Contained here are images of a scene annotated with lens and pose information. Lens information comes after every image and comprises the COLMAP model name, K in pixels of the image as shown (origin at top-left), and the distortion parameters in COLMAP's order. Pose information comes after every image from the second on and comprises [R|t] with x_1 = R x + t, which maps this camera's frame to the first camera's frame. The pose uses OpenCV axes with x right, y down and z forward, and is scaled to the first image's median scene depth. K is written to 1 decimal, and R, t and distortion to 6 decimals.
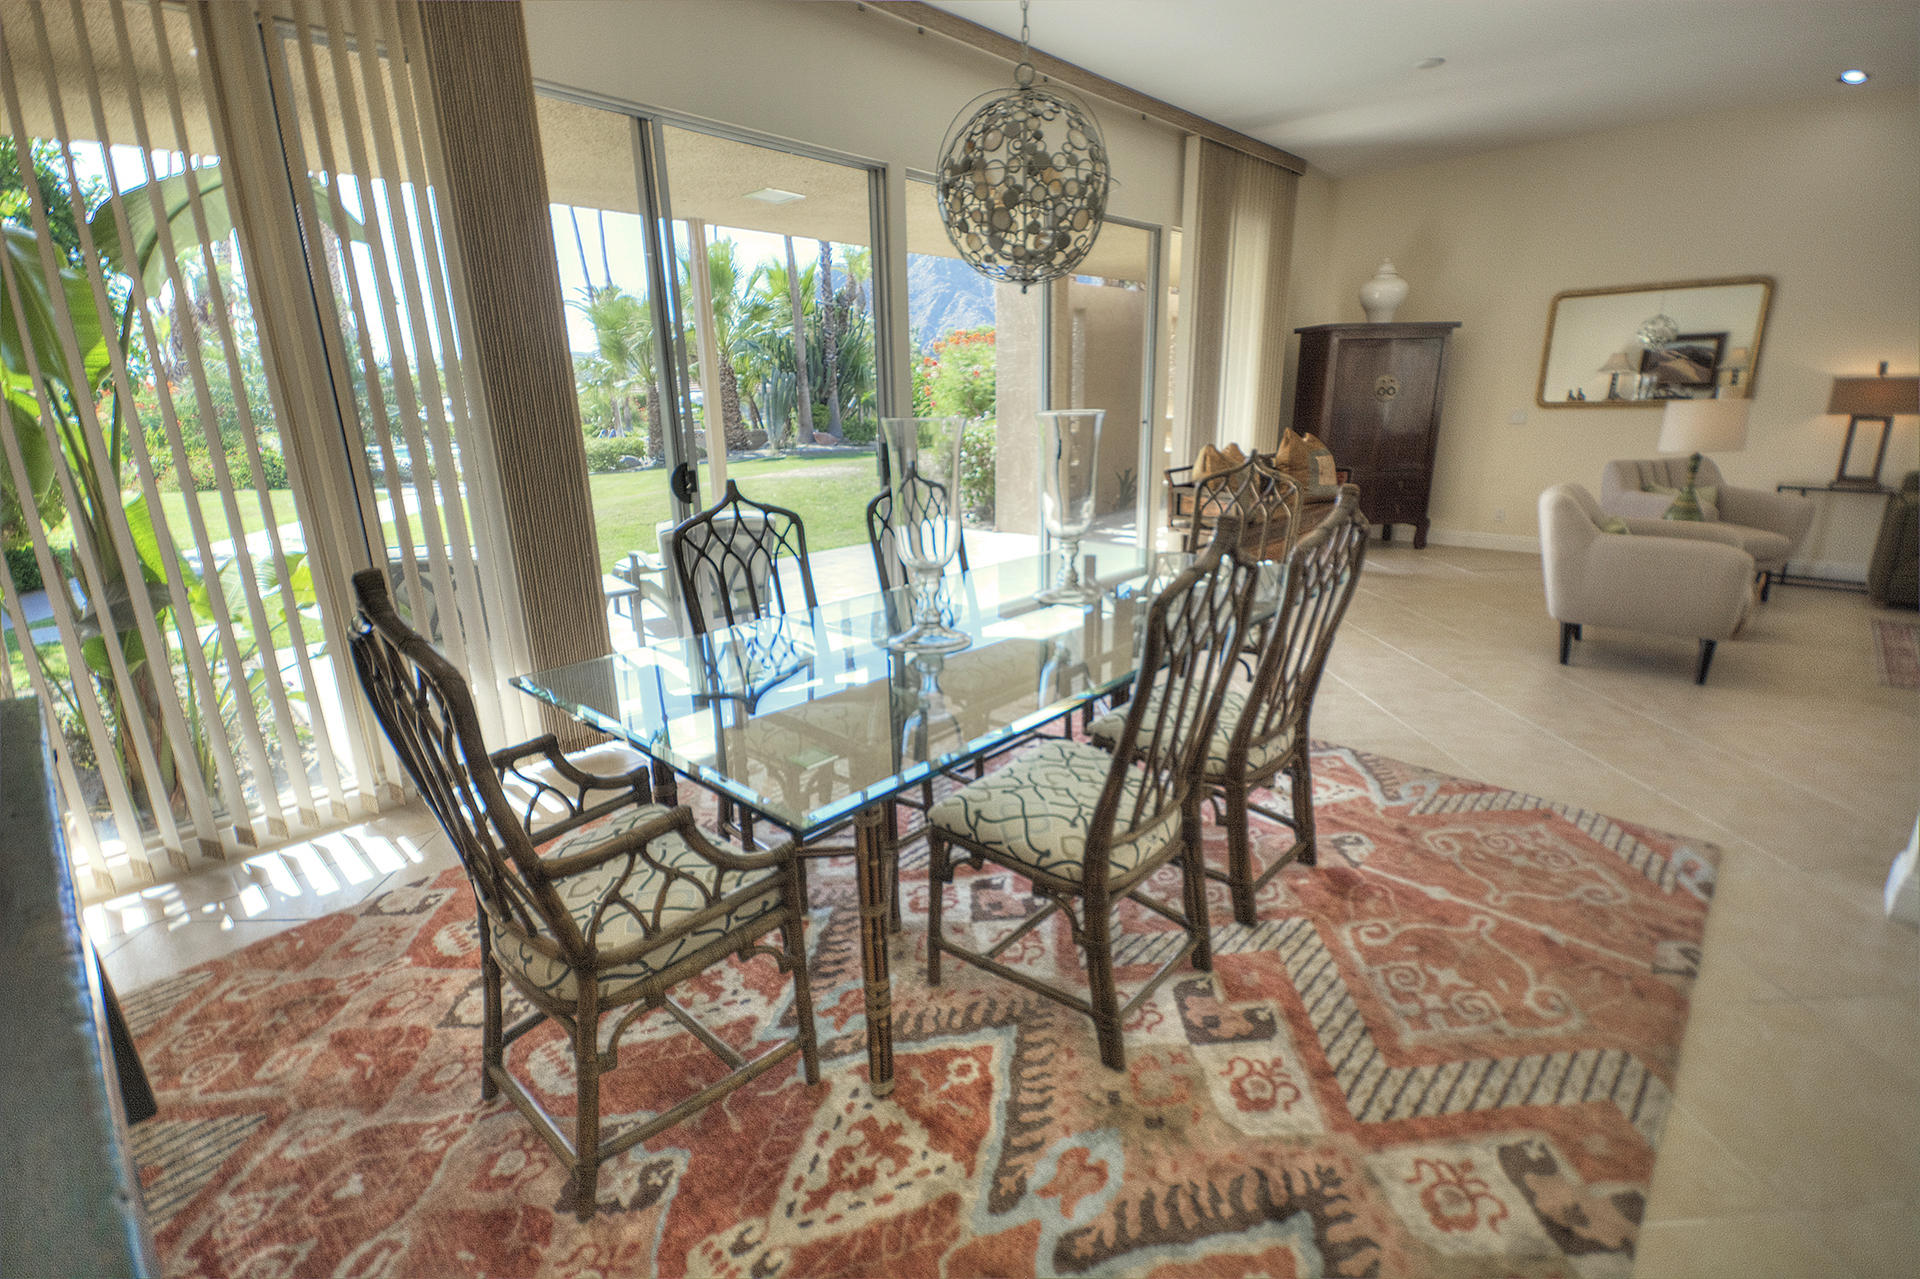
lens RADIAL K [[856.6, 0, 964.7], [0, 856.6, 637.6], [0, 0, 1]] dist [0.005620, -0.004322]
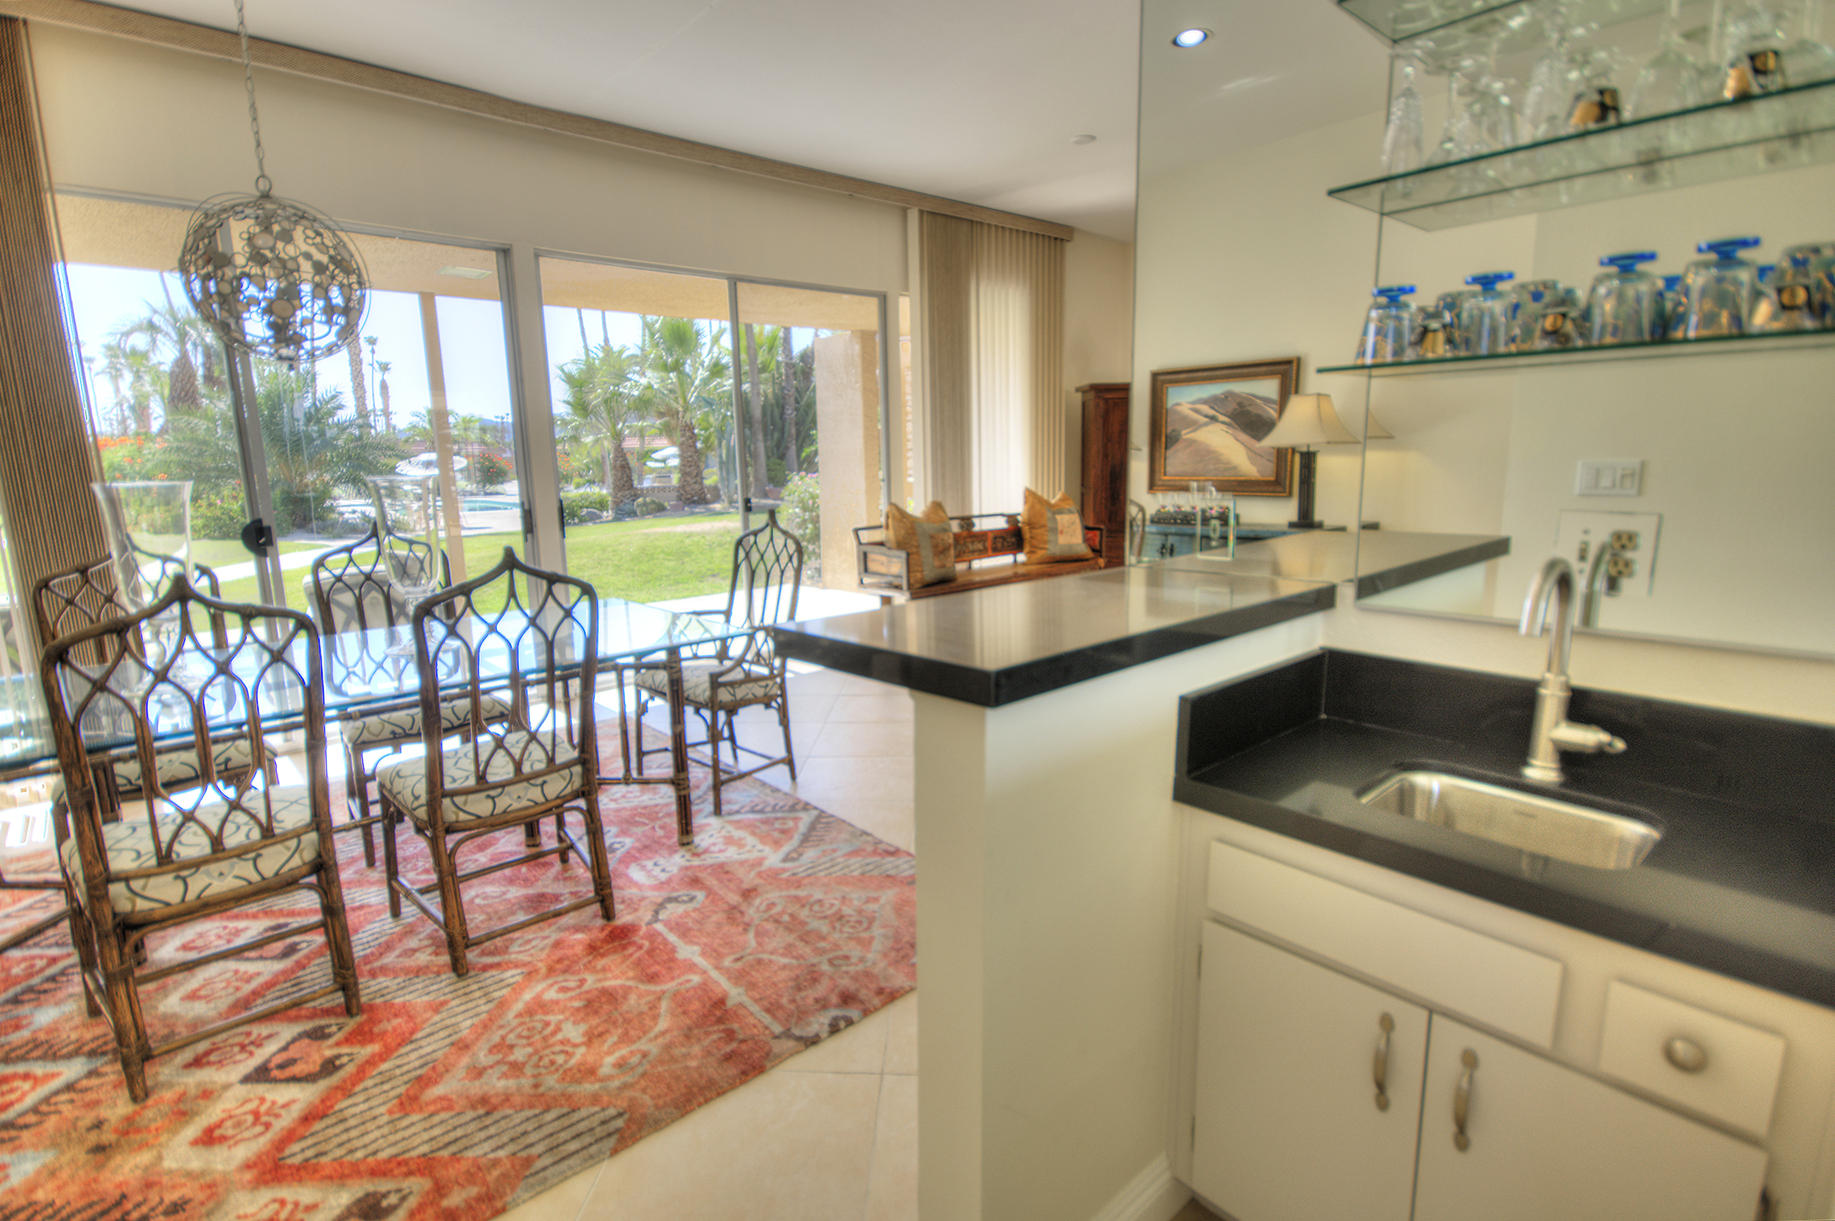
lens RADIAL K [[895.6, 0, 921.9], [0, 895.6, 610.7], [0, 0, 1]] dist [-0.001415, -0.002880]
pose [[0.997393, 0.012534, -0.071061, 0.348232], [-0.019382, 0.995143, -0.096510, -0.000589], [0.069506, 0.097635, 0.992792, -0.018597]]
